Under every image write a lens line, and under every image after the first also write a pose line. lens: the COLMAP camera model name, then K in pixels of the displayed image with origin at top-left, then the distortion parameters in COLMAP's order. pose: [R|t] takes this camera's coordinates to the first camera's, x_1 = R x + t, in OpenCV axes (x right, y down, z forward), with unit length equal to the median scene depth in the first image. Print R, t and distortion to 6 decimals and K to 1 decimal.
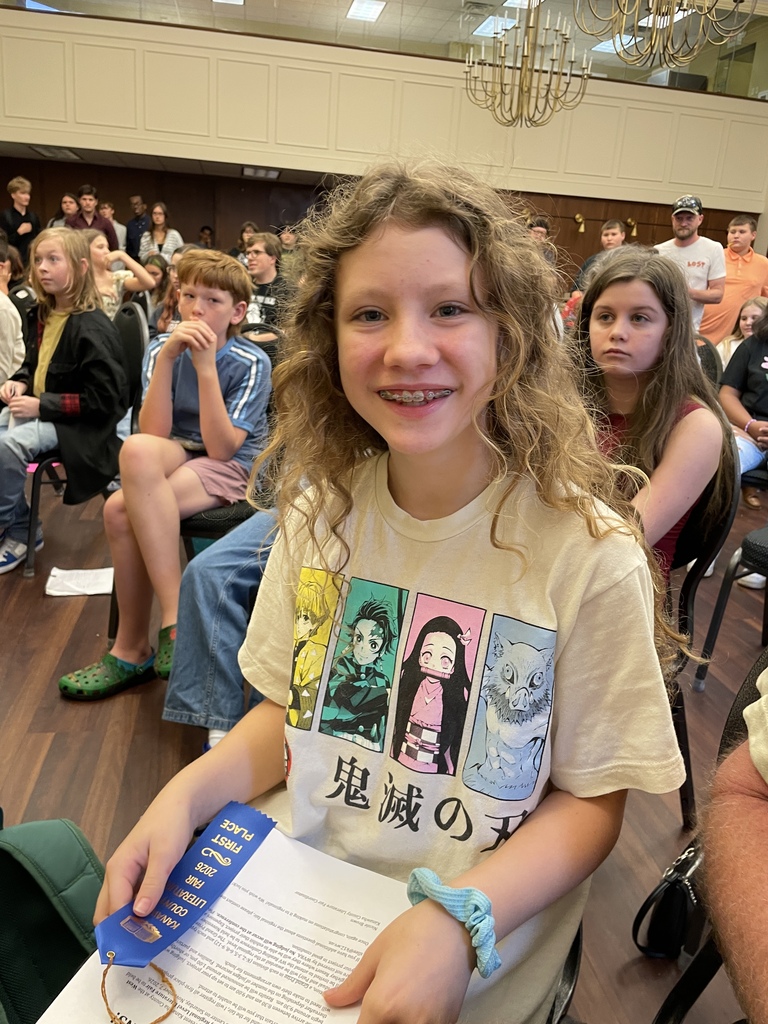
lens RADIAL K [[799.5, 0, 384.0], [0, 799.5, 512.0], [0, 0, 1]] dist [0.006186, -0.000495]
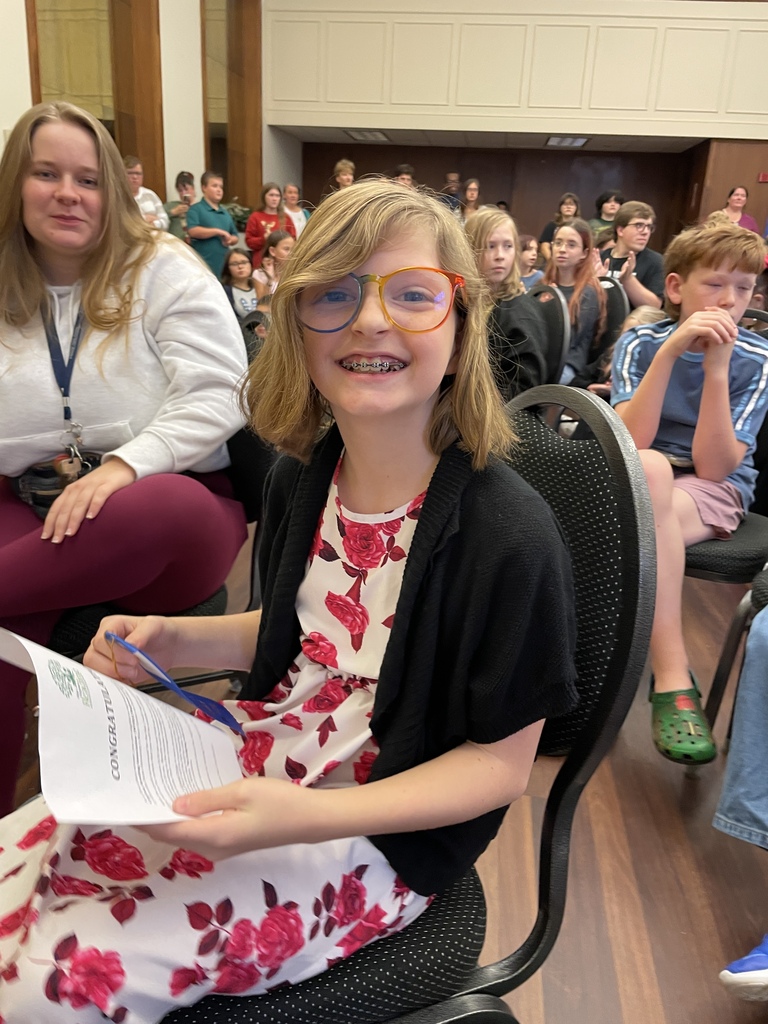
lens RADIAL K [[770.3, 0, 384.0], [0, 770.3, 512.0], [0, 0, 1]] dist [-0.000069, 0.000264]
pose [[0.961460, 0.055790, -0.269225, -0.310734], [-0.045199, 0.997946, 0.045387, -0.052890], [0.271204, -0.031469, 0.962007, 0.155246]]
